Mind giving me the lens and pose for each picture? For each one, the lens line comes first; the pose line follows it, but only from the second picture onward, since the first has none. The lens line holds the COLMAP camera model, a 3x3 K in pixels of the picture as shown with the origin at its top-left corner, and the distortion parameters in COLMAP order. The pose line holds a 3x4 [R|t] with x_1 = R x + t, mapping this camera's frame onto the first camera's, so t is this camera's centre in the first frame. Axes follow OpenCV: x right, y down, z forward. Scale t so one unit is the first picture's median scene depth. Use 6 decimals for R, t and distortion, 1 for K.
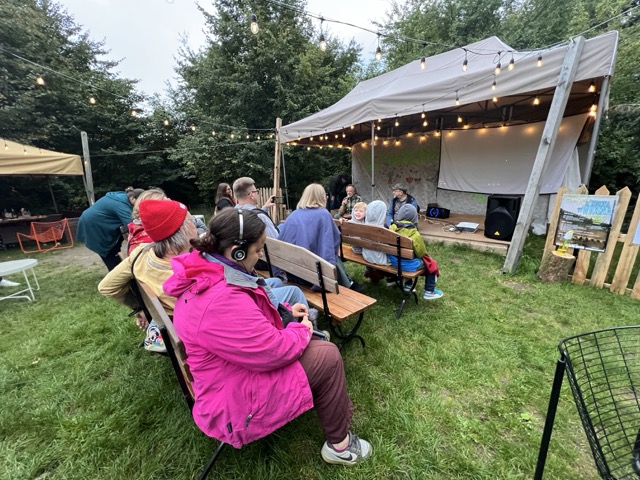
lens RADIAL K [[254.3, 0, 321.6], [0, 254.3, 242.1], [0, 0, 1]] dist [-0.001406, 0.000408]
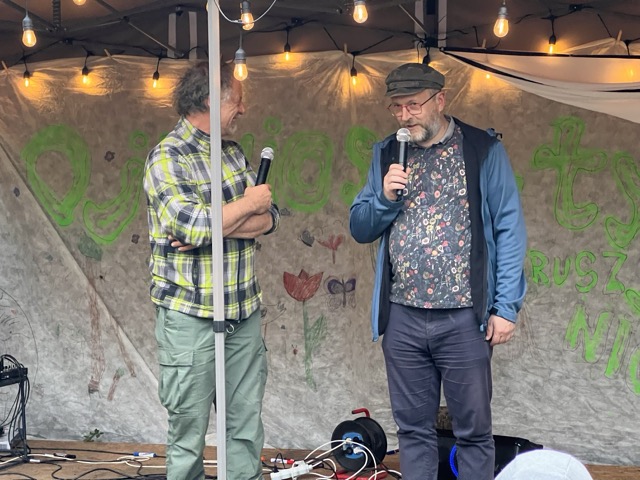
lens RADIAL K [[1431.0, 0, 323.2], [0, 1431.0, 243.7], [0, 0, 1]] dist [0.102697, 0.000000]
pose [[0.889493, 0.028965, 0.456029, -0.229169], [0.084901, 0.970136, -0.227219, -0.063575], [-0.448991, 0.240827, 0.860470, 0.150079]]
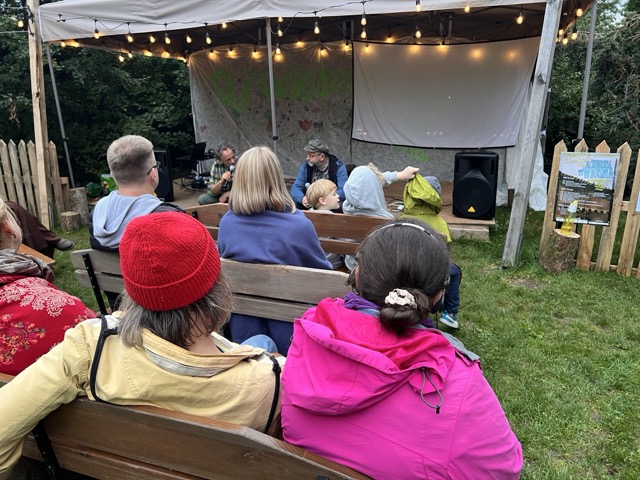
lens RADIAL K [[480.0, 0, 321.2], [0, 480.0, 240.5], [0, 0, 1]] dist [0.054069, -0.062595]
pose [[0.890625, -0.102205, 0.443105, -0.242278], [0.097345, 0.994678, 0.033770, -0.036410], [-0.444198, 0.013058, 0.895834, 0.038597]]
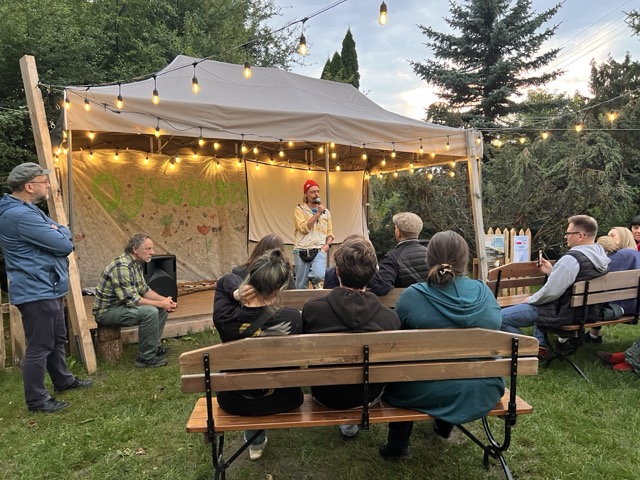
lens RADIAL K [[480.0, 0, 323.4], [0, 480.0, 243.1], [0, 0, 1]] dist [0.054069, -0.062595]
pose [[0.222130, -0.023164, 0.974742, -1.306564], [0.247791, 0.968236, -0.033459, -0.204108], [-0.943005, 0.248964, 0.220814, 0.942531]]
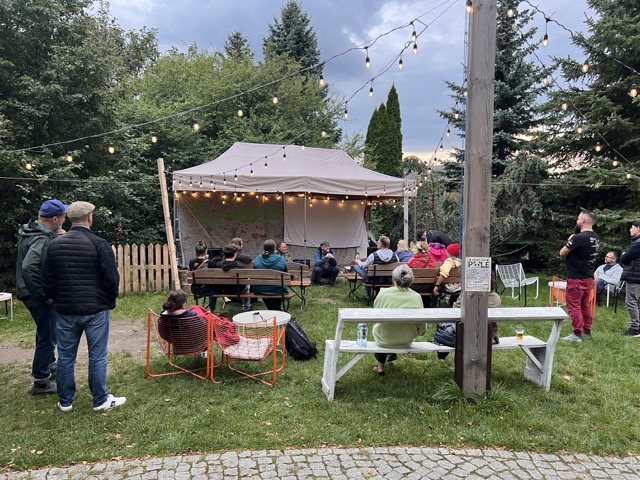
lens RADIAL K [[480.0, 0, 325.3], [0, 480.0, 242.6], [0, 0, 1]] dist [0.054069, -0.062595]
pose [[0.451587, 0.004491, 0.892216, -2.294497], [0.192948, 0.975833, -0.102571, 0.051097], [-0.871114, 0.218472, 0.439807, -0.117296]]
